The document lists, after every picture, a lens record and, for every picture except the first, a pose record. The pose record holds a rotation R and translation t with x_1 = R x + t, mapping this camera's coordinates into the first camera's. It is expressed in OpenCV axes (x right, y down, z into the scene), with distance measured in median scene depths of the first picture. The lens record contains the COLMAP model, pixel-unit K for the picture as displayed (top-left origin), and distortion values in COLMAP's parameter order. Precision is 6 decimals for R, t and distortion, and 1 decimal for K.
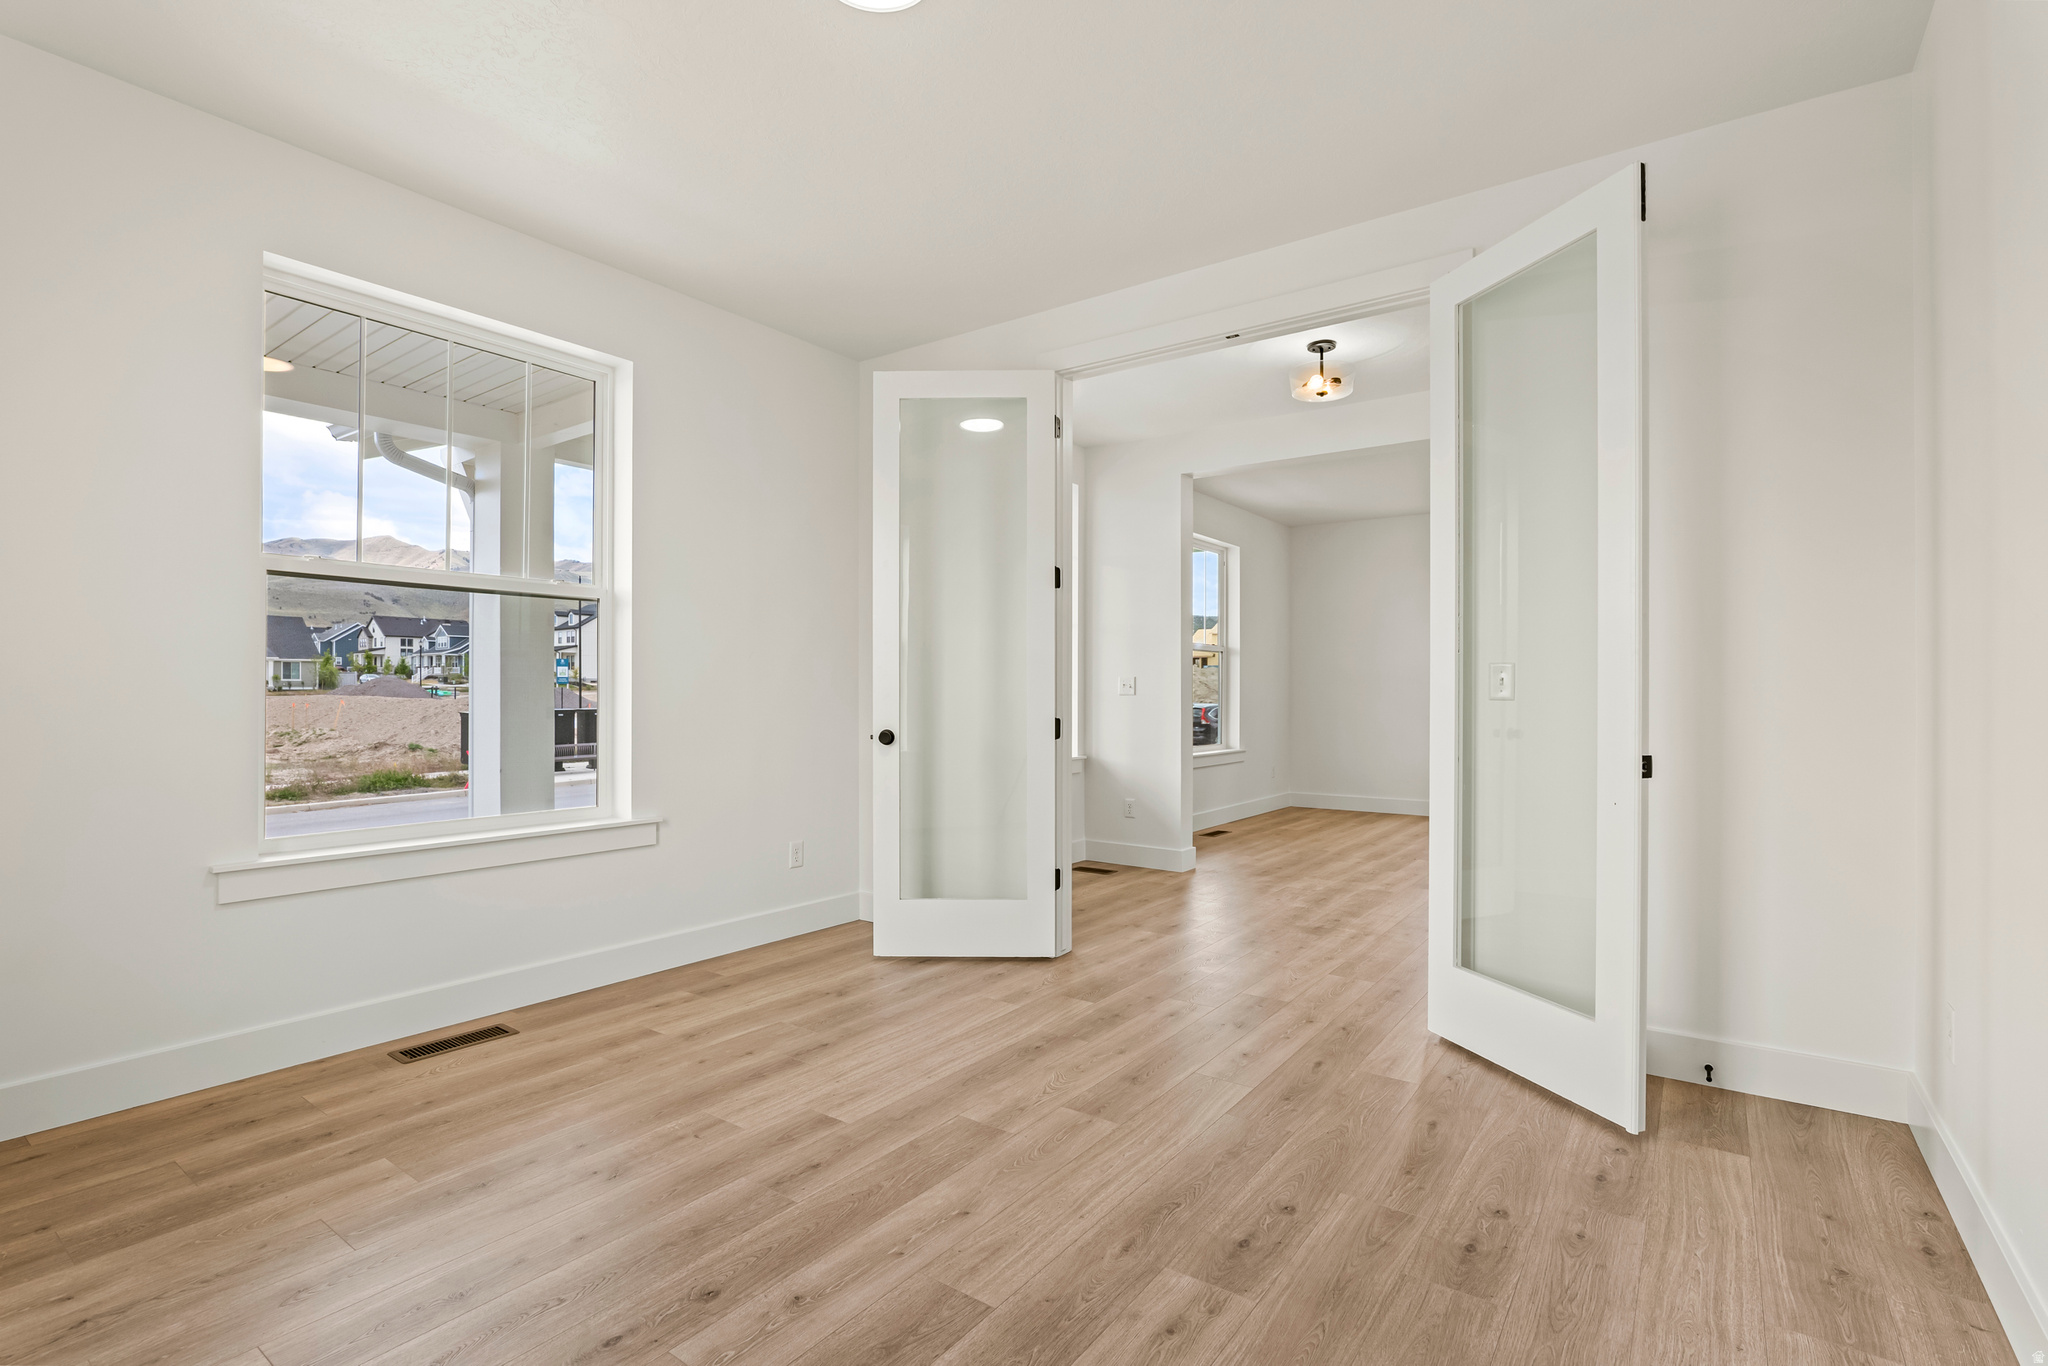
lens RADIAL K [[951.4, 0, 1036.4], [0, 951.4, 689.5], [0, 0, 1]] dist [-0.023743, 0.004684]
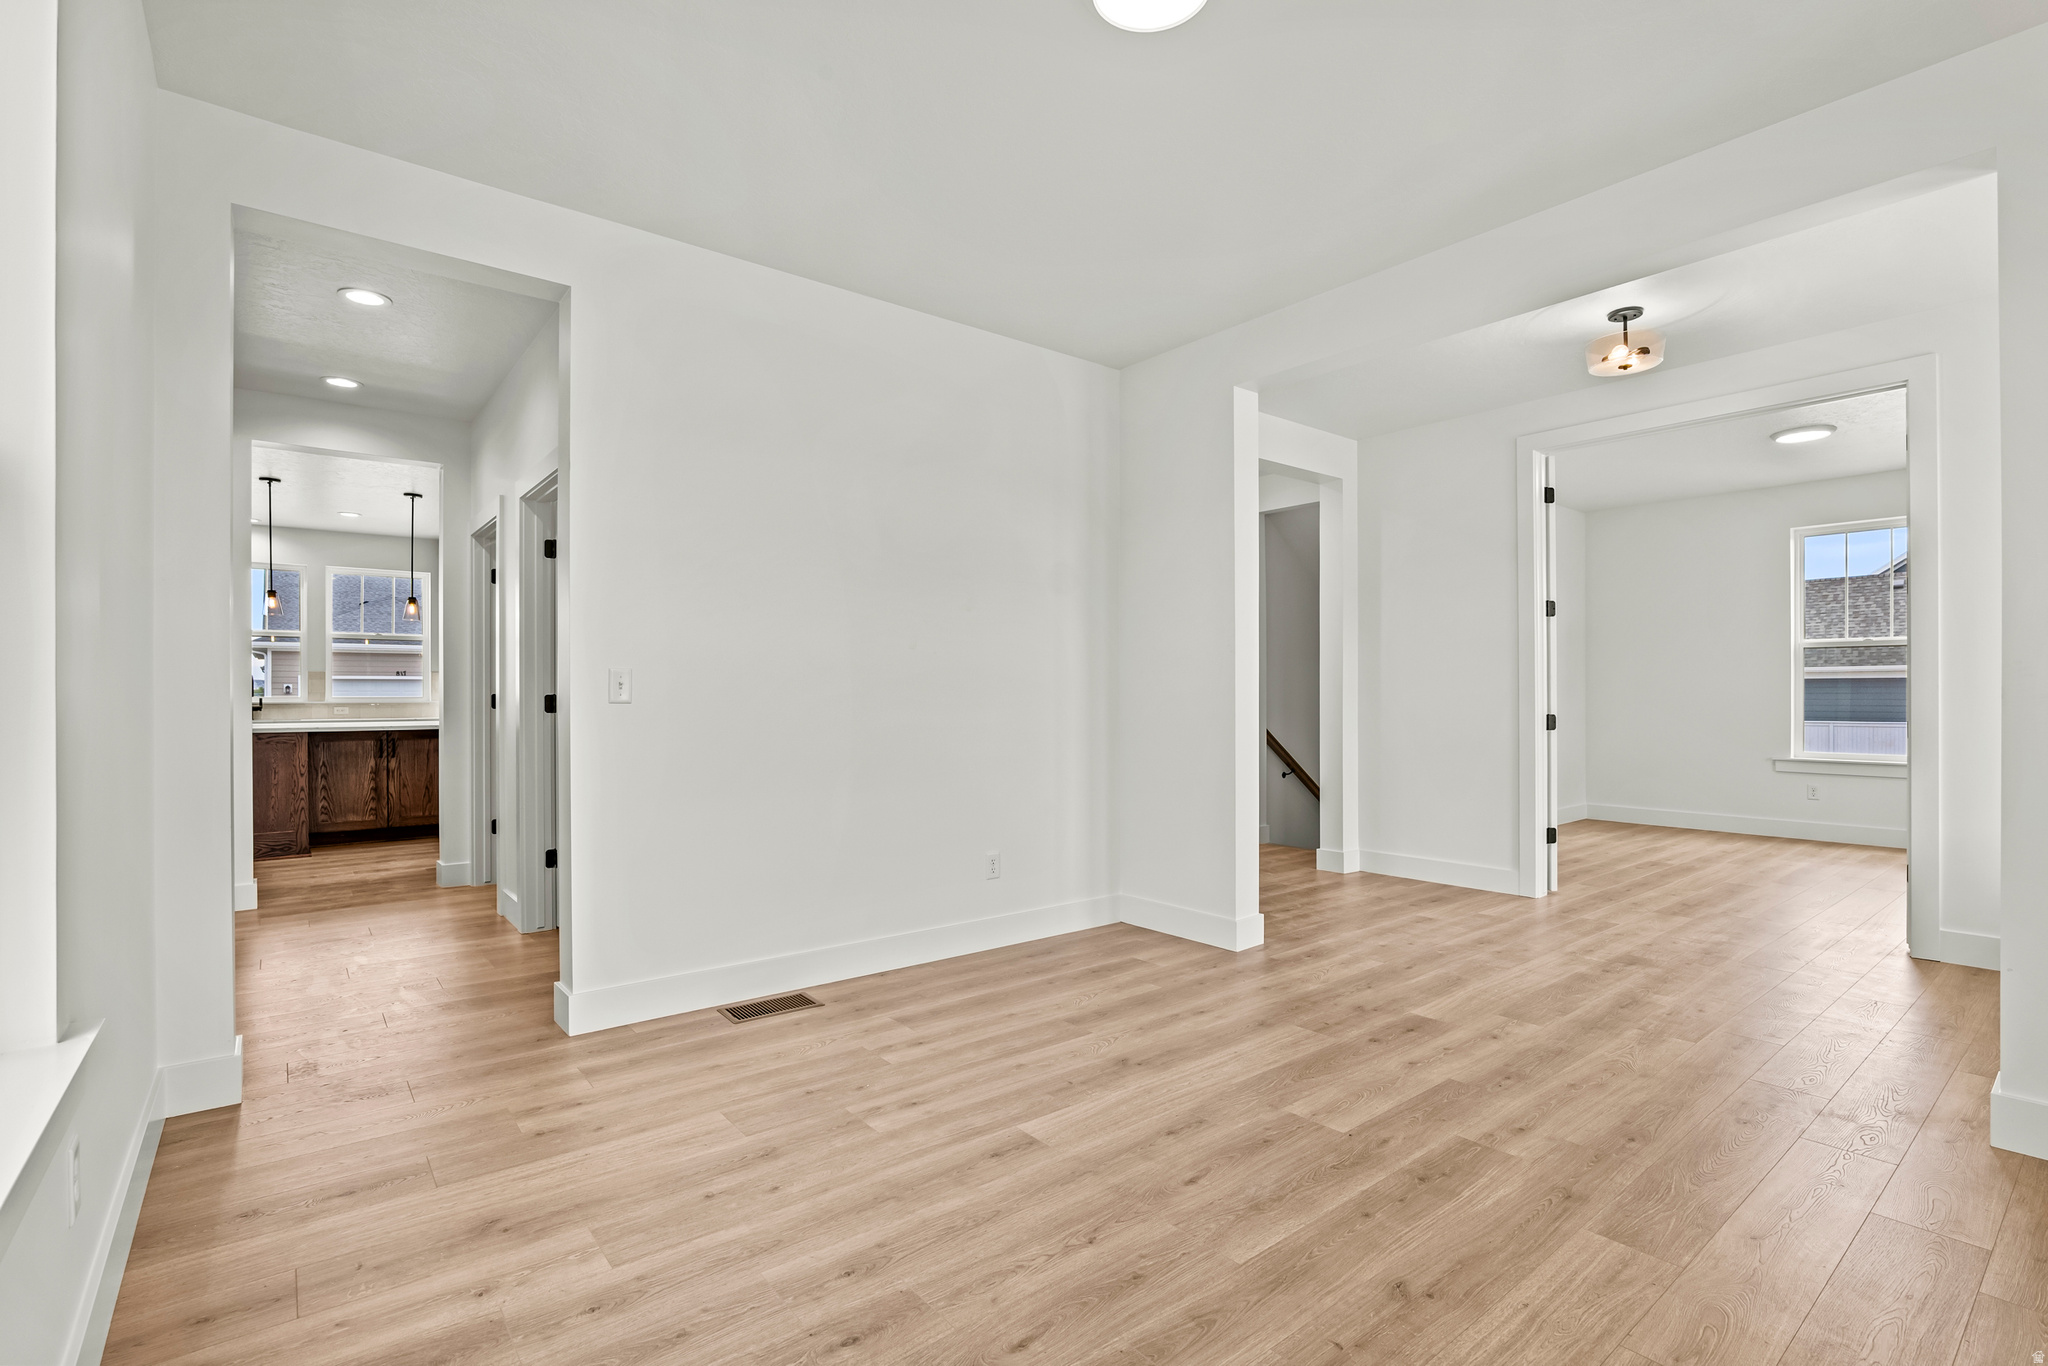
lens RADIAL K [[951.4, 0, 1037.4], [0, 951.4, 689.7], [0, 0, 1]] dist [-0.023743, 0.004684]
pose [[-0.965643, -0.004459, 0.259832, 0.583514], [-0.005051, 0.999986, -0.001613, 0.003198], [-0.259821, -0.002871, -0.965652, 1.922633]]
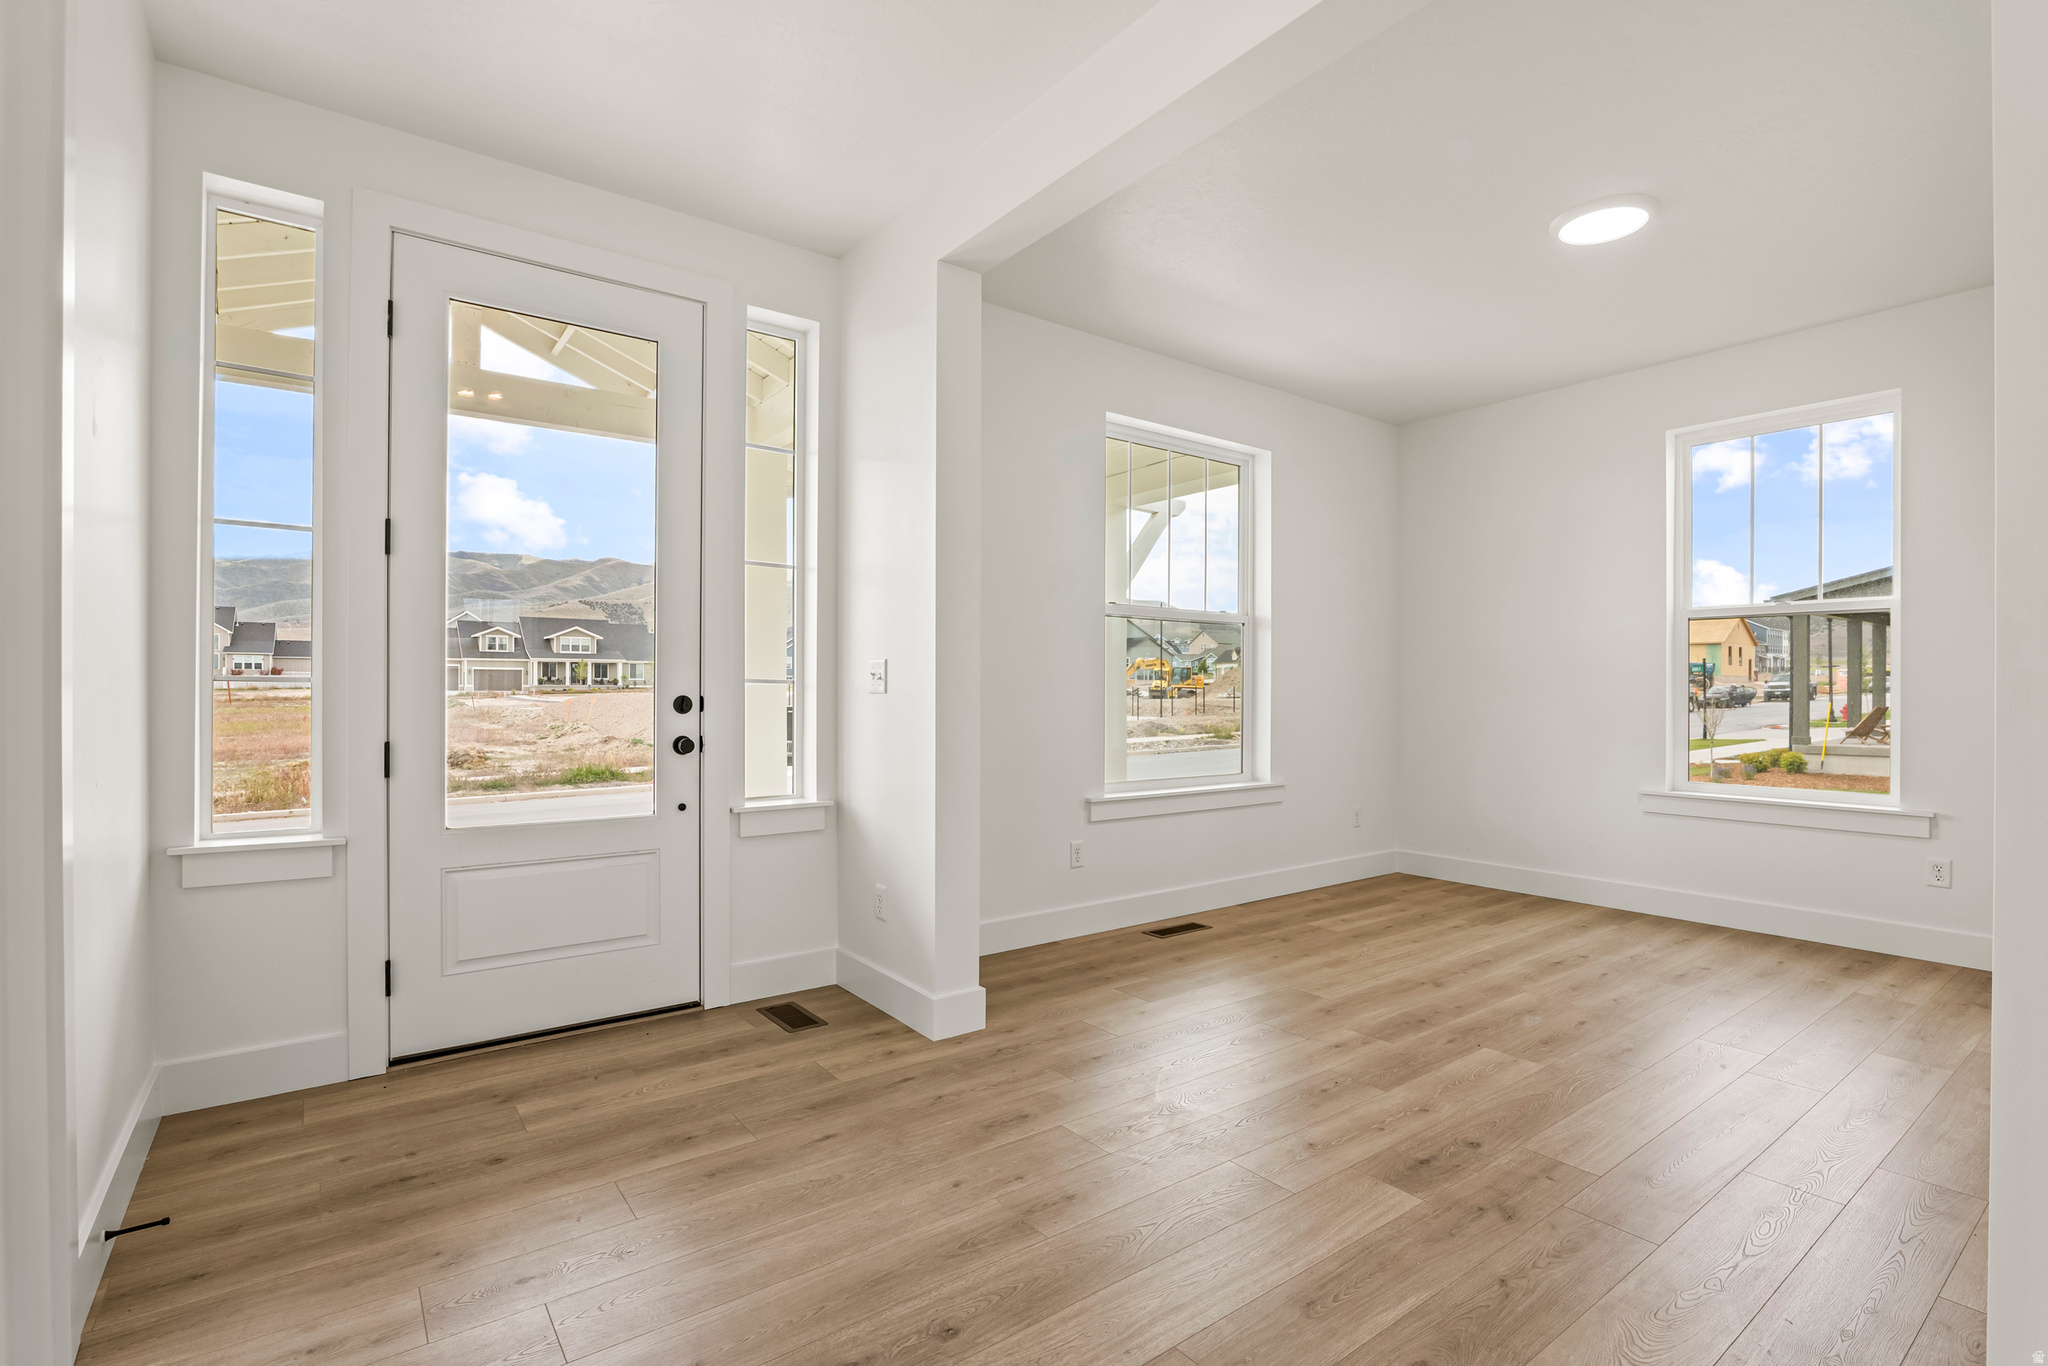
lens RADIAL K [[951.4, 0, 1035.4], [0, 951.4, 686.2], [0, 0, 1]] dist [-0.023743, 0.004684]
pose [[0.955767, 0.000121, -0.294123, 0.451747], [-0.000519, 0.999999, -0.001277, 0.002736], [0.294123, 0.001373, 0.955767, 0.675001]]
